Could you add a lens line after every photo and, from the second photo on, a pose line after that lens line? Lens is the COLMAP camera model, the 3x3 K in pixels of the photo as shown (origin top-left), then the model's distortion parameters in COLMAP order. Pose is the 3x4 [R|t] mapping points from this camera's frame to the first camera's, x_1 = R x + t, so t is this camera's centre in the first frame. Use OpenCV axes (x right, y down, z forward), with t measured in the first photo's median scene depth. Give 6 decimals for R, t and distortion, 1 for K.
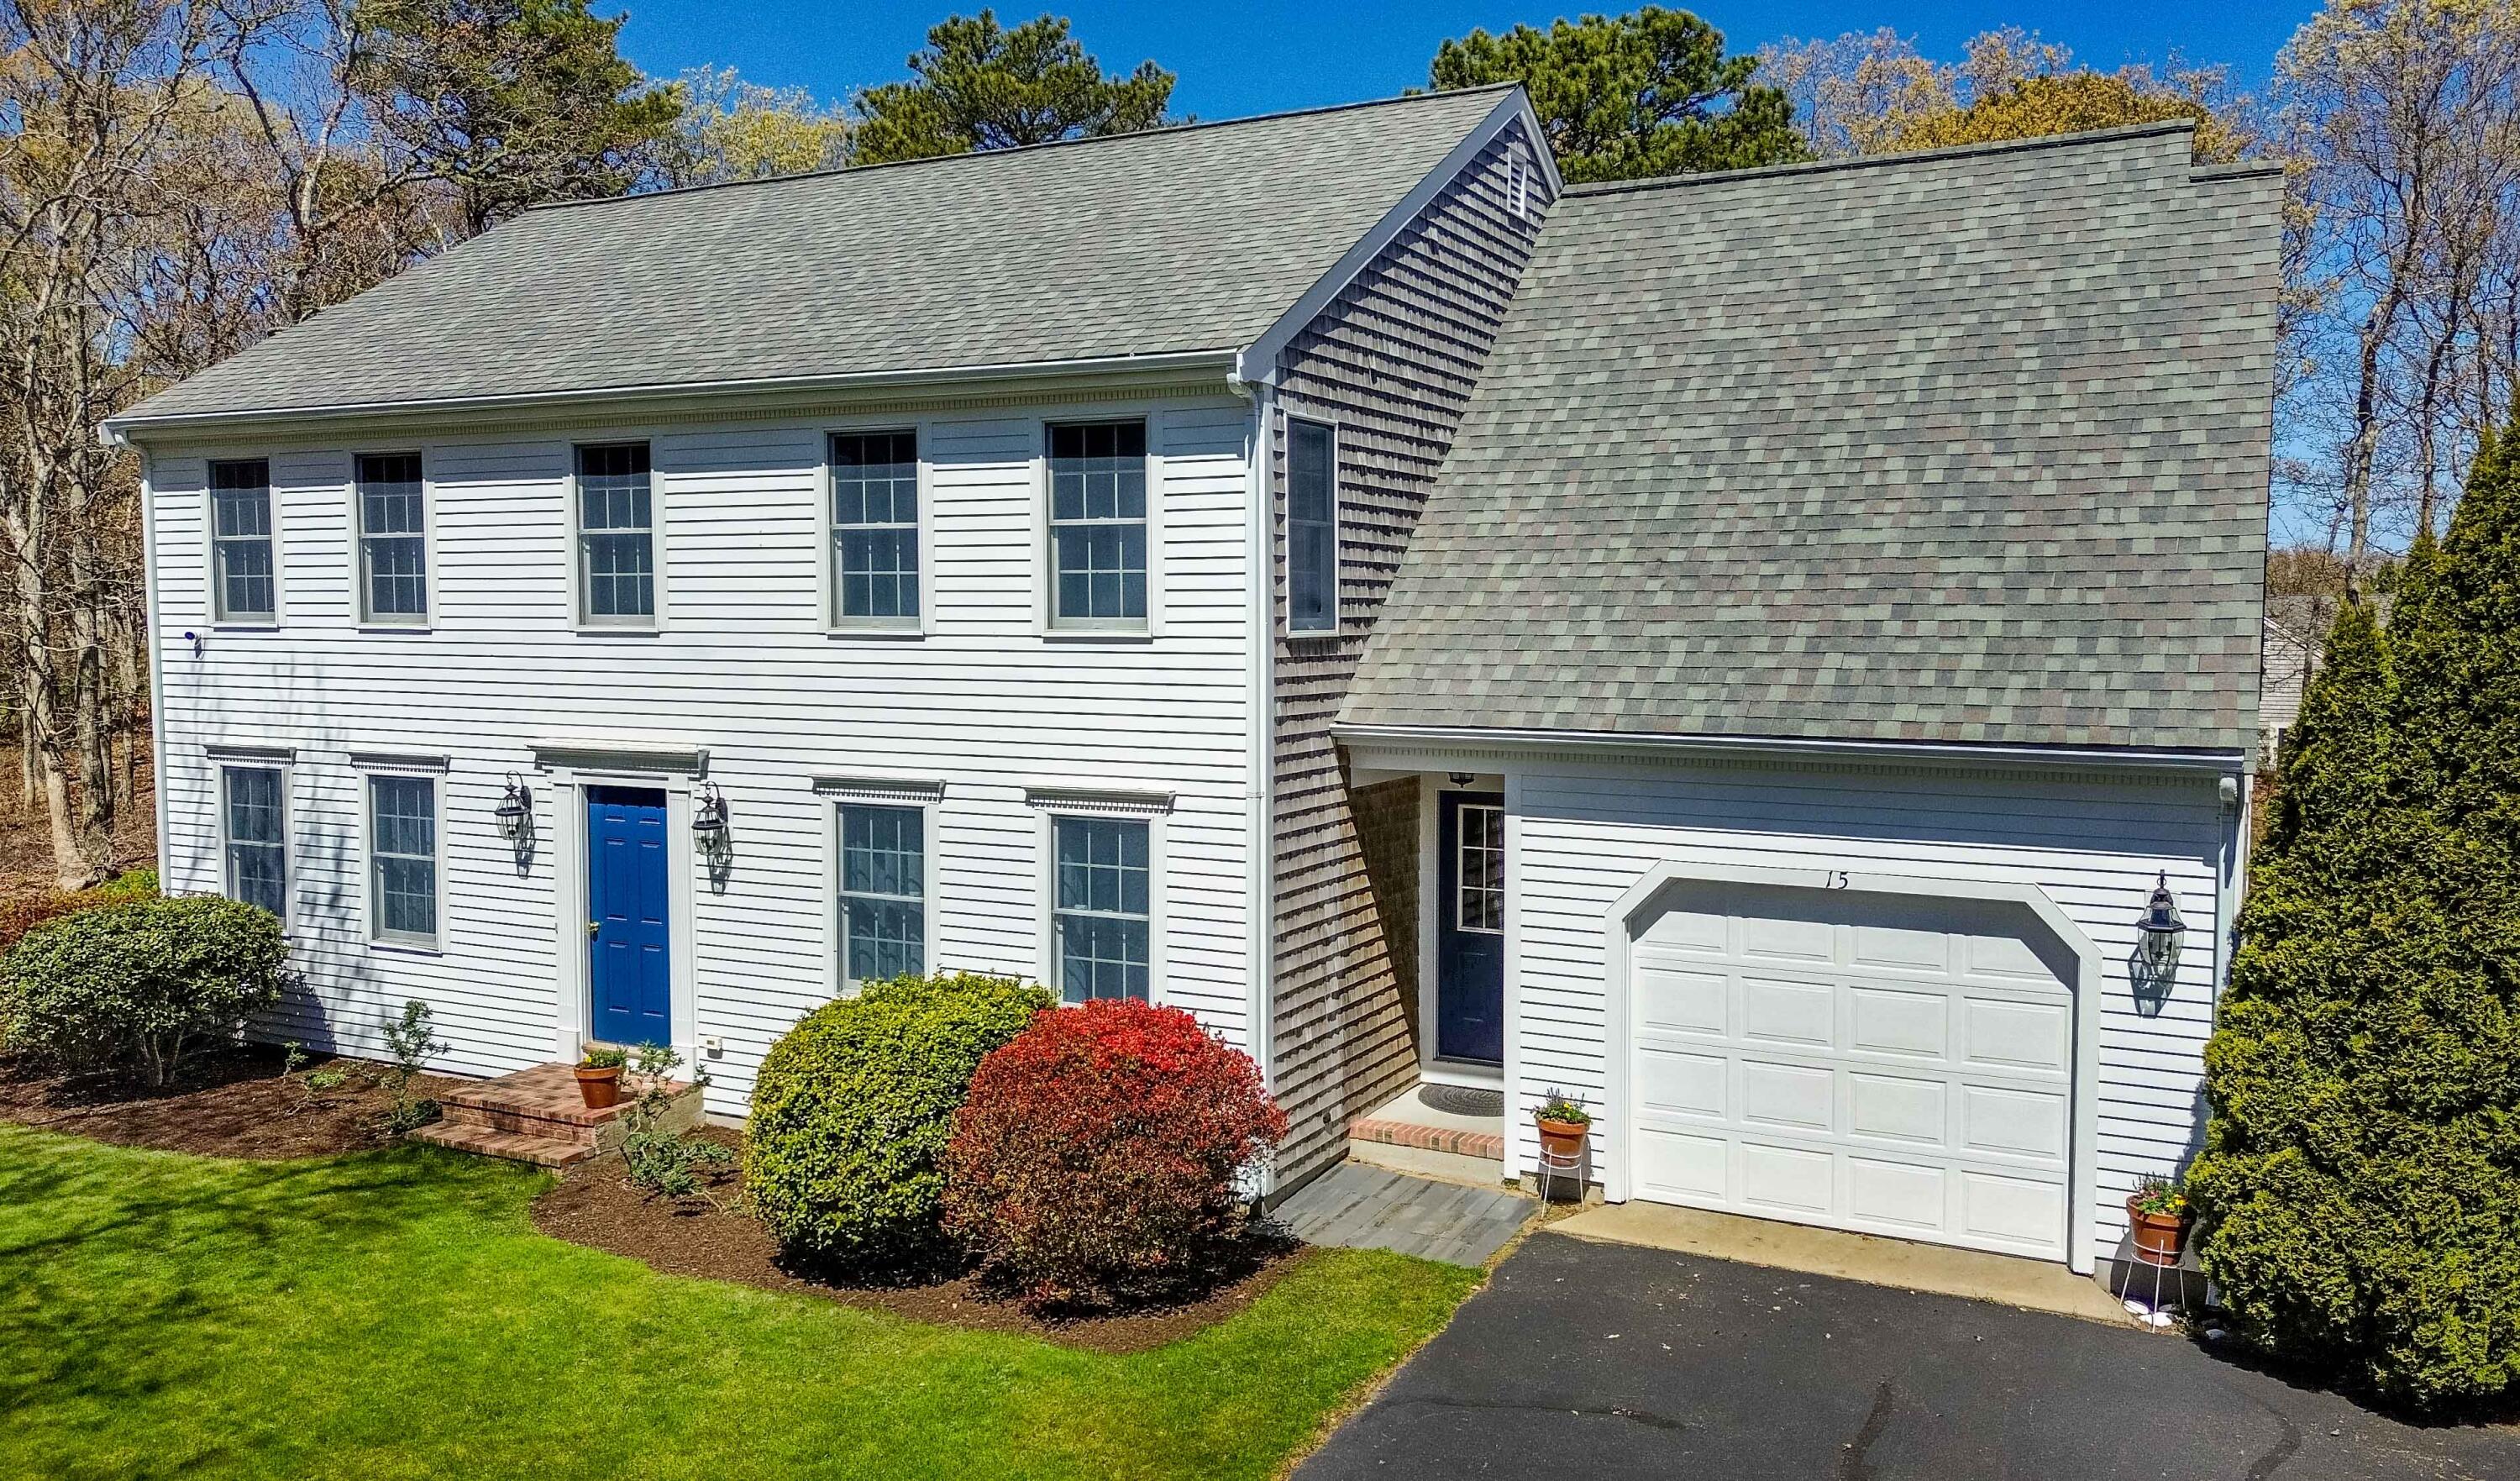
lens RADIAL K [[1961.2, 0, 1274.0], [0, 1961.2, 748.7], [0, 0, 1]] dist [0.028979, -0.005294]
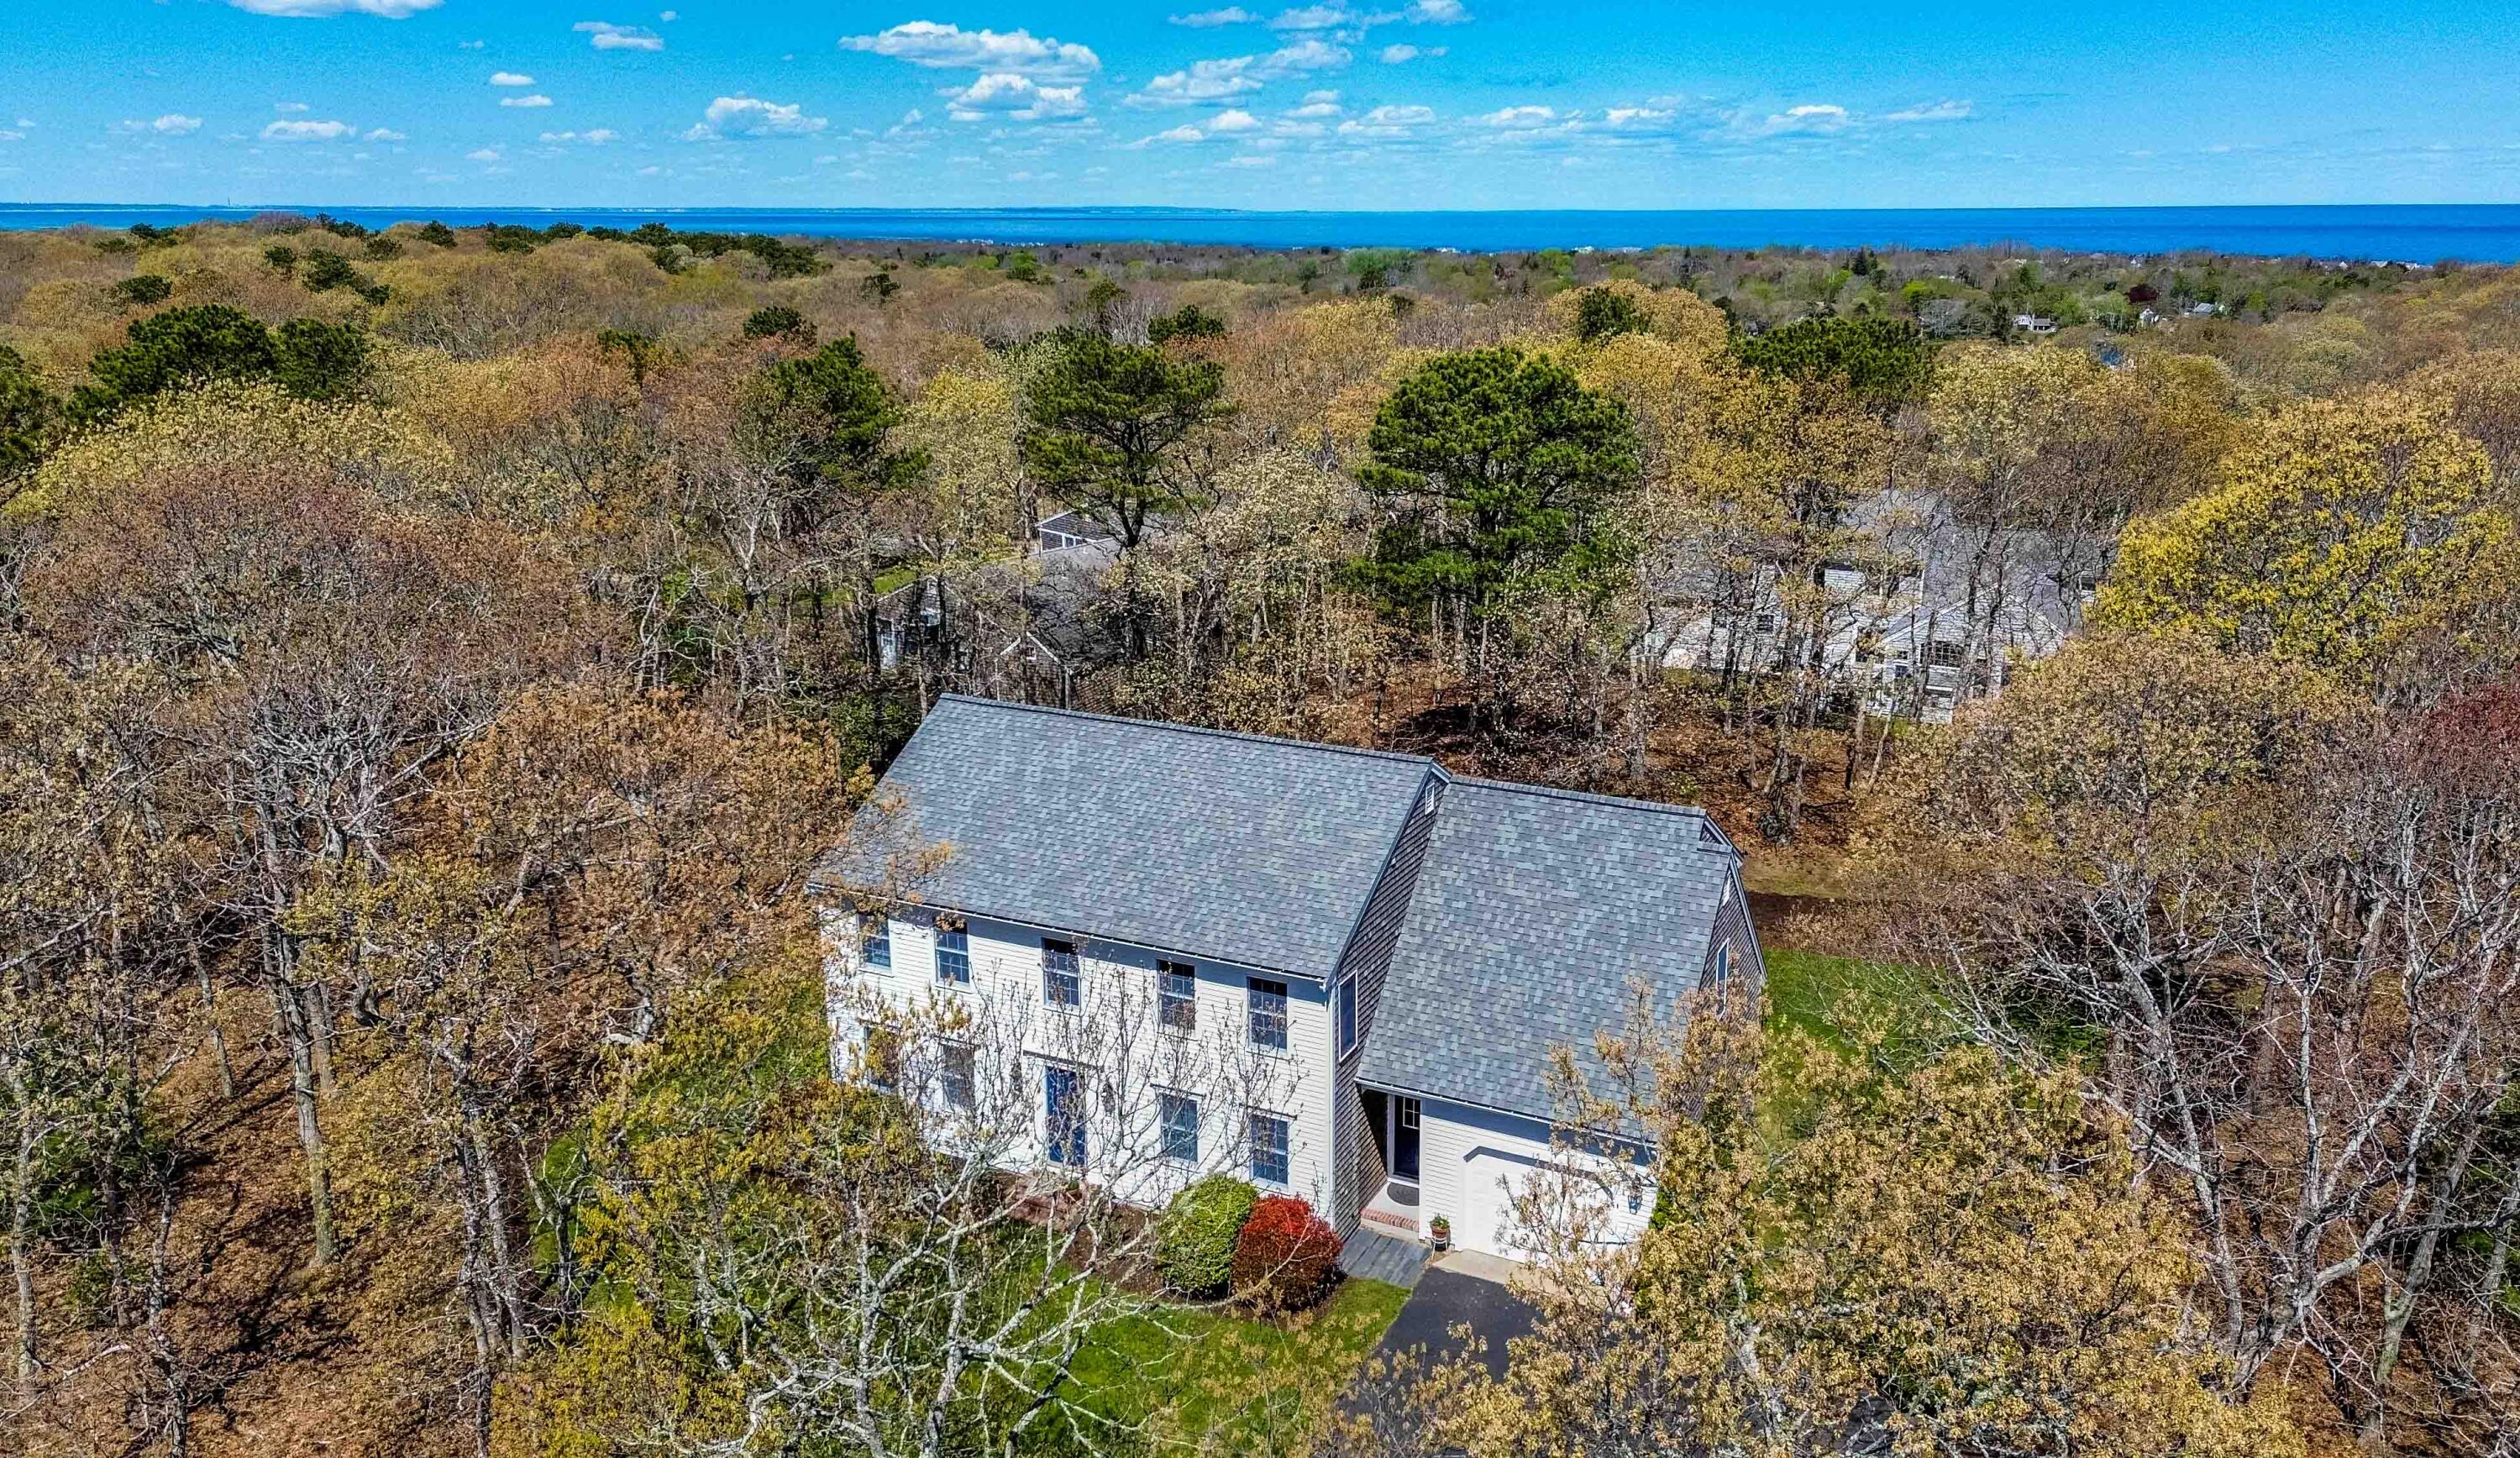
lens RADIAL K [[1859.7, 0, 1256.1], [0, 1859.7, 729.3], [0, 0, 1]] dist [0.031426, -0.022486]
pose [[0.999902, -0.011482, 0.008017, -0.117694], [0.009679, 0.980379, 0.196883, -0.961993], [-0.010120, -0.196786, 0.980394, -1.356105]]
